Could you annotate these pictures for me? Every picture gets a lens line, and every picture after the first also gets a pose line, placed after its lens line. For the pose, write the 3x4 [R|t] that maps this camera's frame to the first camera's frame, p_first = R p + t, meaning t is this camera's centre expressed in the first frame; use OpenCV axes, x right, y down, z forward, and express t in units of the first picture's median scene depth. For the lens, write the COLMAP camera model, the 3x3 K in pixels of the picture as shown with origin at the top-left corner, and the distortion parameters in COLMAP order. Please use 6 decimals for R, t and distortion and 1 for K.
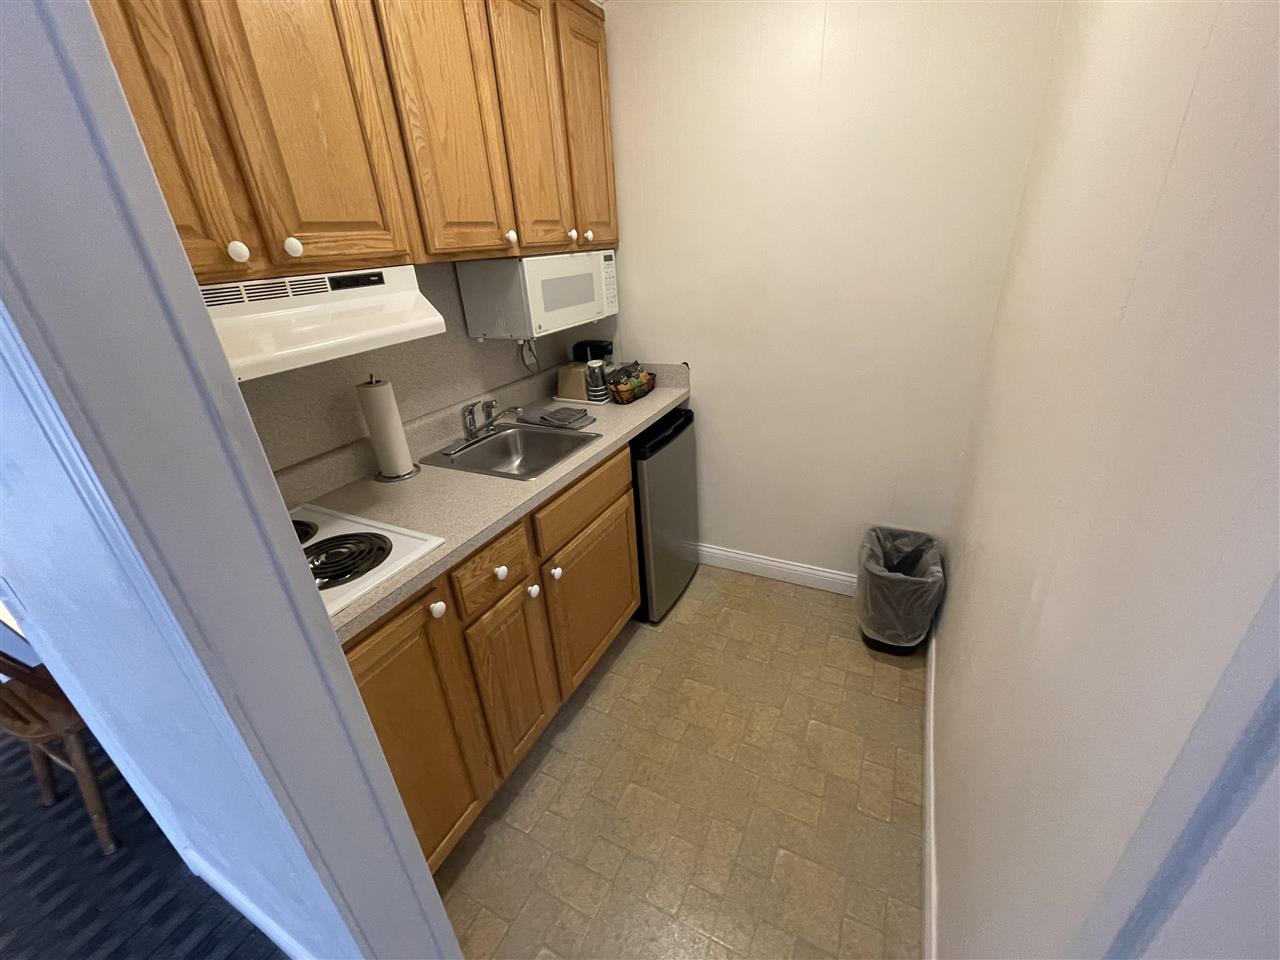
lens RADIAL K [[515.9, 0, 637.3], [0, 515.9, 480.7], [0, 0, 1]] dist [-0.004157, -0.000627]
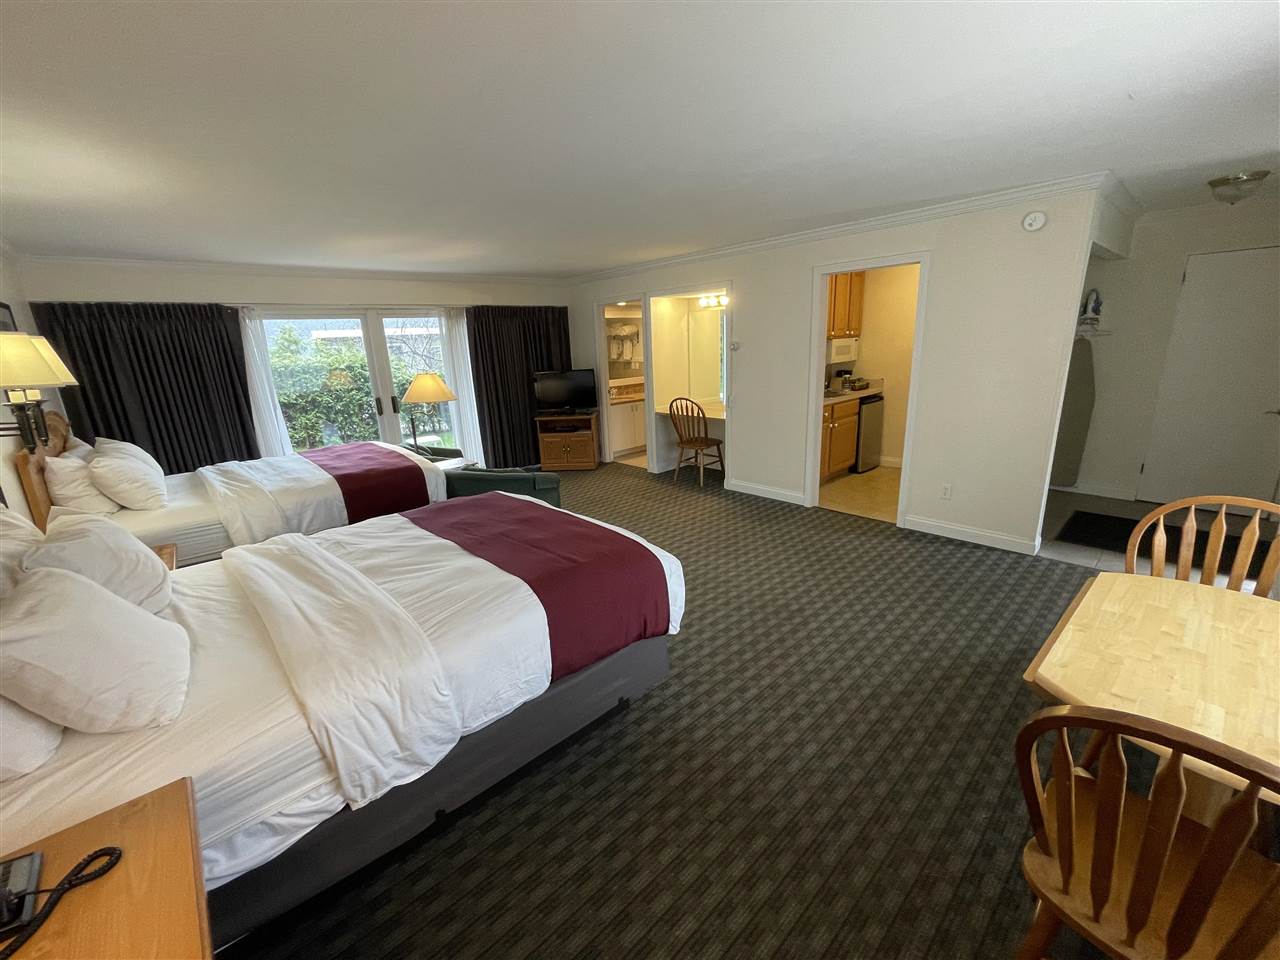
lens RADIAL K [[515.9, 0, 637.3], [0, 515.9, 480.7], [0, 0, 1]] dist [-0.004157, -0.000627]
pose [[0.937171, 0.110085, -0.331047, -0.197713], [-0.157000, 0.980474, -0.118414, 1.048700], [0.311548, 0.162948, 0.936155, -2.345504]]
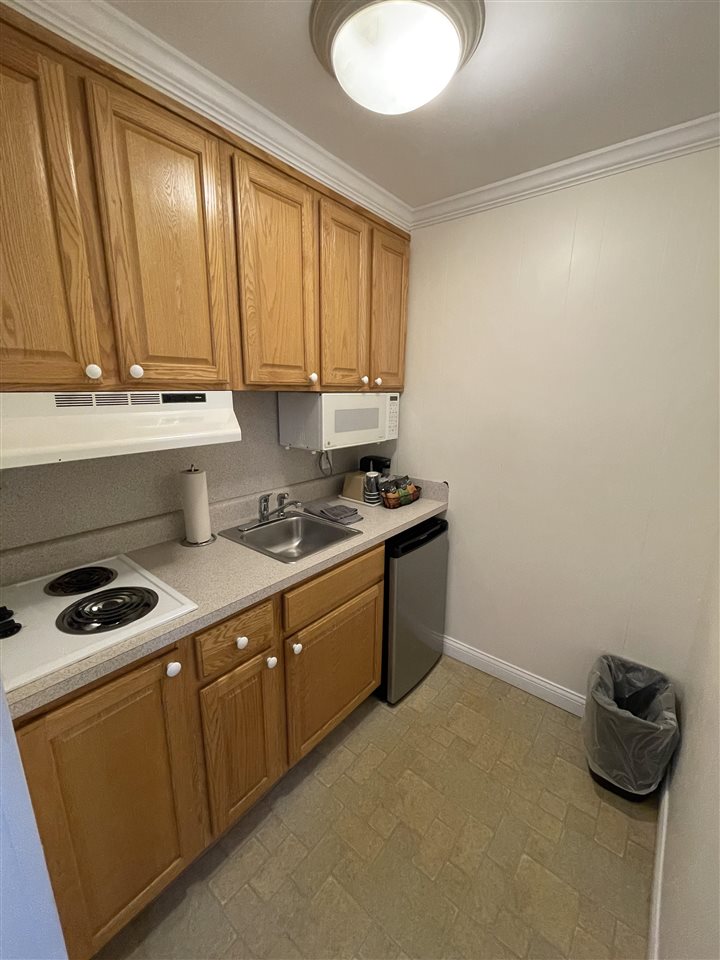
lens RADIAL K [[387.0, 0, 360.8], [0, 387.0, 477.6], [0, 0, 1]] dist [-0.004157, -0.000627]
pose [[0.974906, 0.118129, -0.188692, 0.090566], [-0.153615, 0.970440, -0.186139, -0.046873], [0.161126, 0.210454, 0.964234, 0.095584]]
